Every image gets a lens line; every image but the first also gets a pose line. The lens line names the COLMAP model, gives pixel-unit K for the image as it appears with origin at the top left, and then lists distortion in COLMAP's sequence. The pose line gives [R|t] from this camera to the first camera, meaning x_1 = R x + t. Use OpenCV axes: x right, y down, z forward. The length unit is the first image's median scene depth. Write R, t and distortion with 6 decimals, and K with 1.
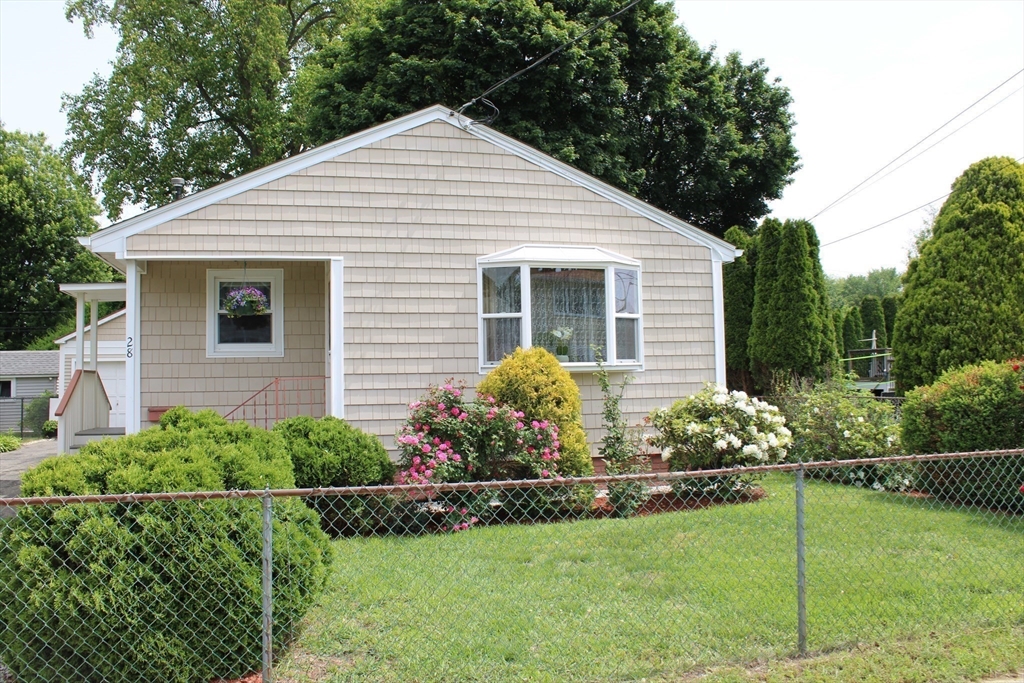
lens RADIAL K [[838.6, 0, 512.0], [0, 838.6, 341.5], [0, 0, 1]] dist [-0.174185, 0.163037]
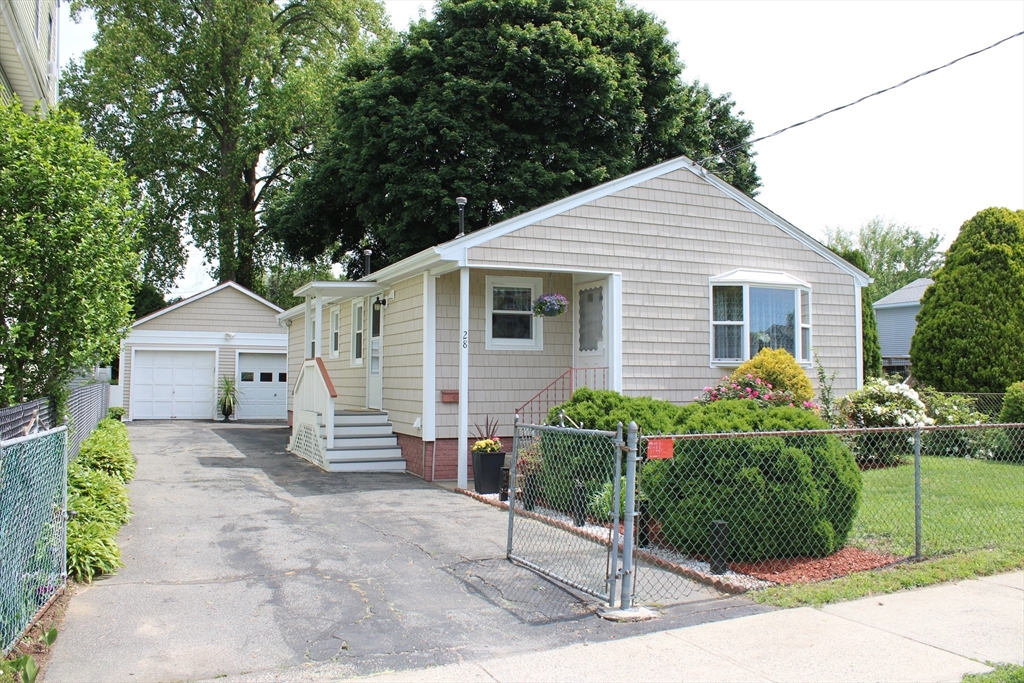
lens RADIAL K [[838.6, 0, 512.0], [0, 838.6, 341.5], [0, 0, 1]] dist [-0.174185, 0.163037]
pose [[0.987922, 0.027068, 0.152569, -0.370289], [-0.026934, 0.999633, -0.002947, 0.007193], [-0.152593, -0.001198, 0.988288, -0.150087]]
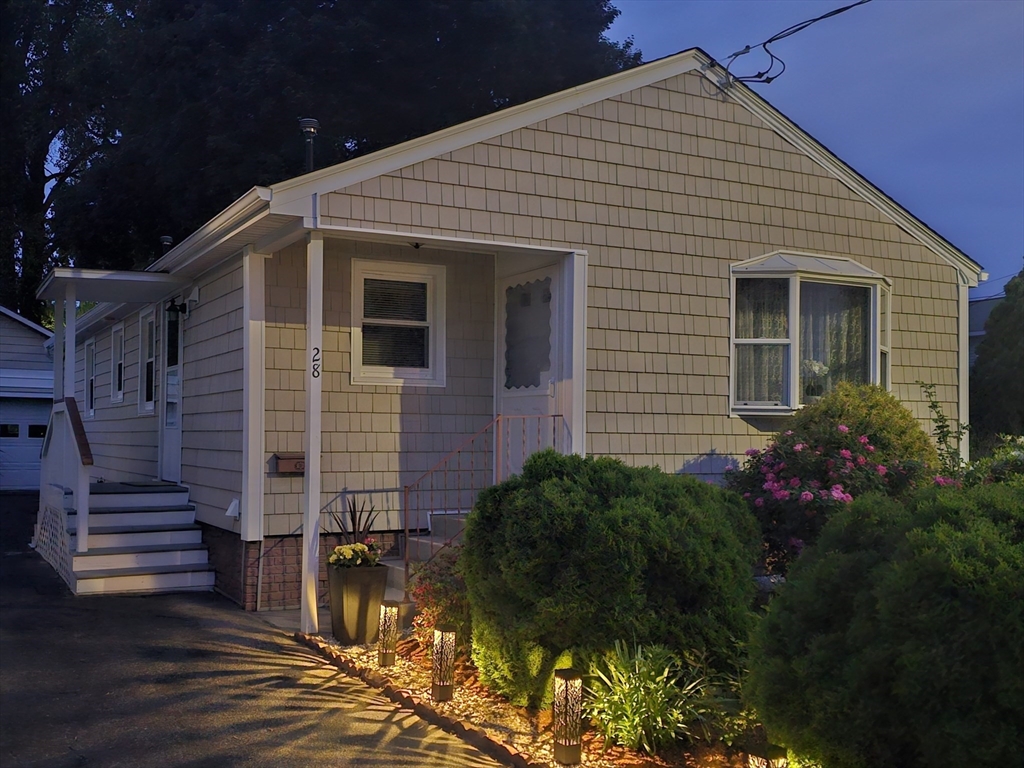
lens RADIAL K [[955.7, 0, 386.2], [0, 955.7, 436.3], [0, 0, 1]] dist [0.013119, -0.002716]
pose [[0.985215, 0.024849, 0.169514, -0.341321], [-0.032221, 0.998644, 0.040879, 0.021271], [-0.168268, -0.045737, 0.984680, 0.133240]]
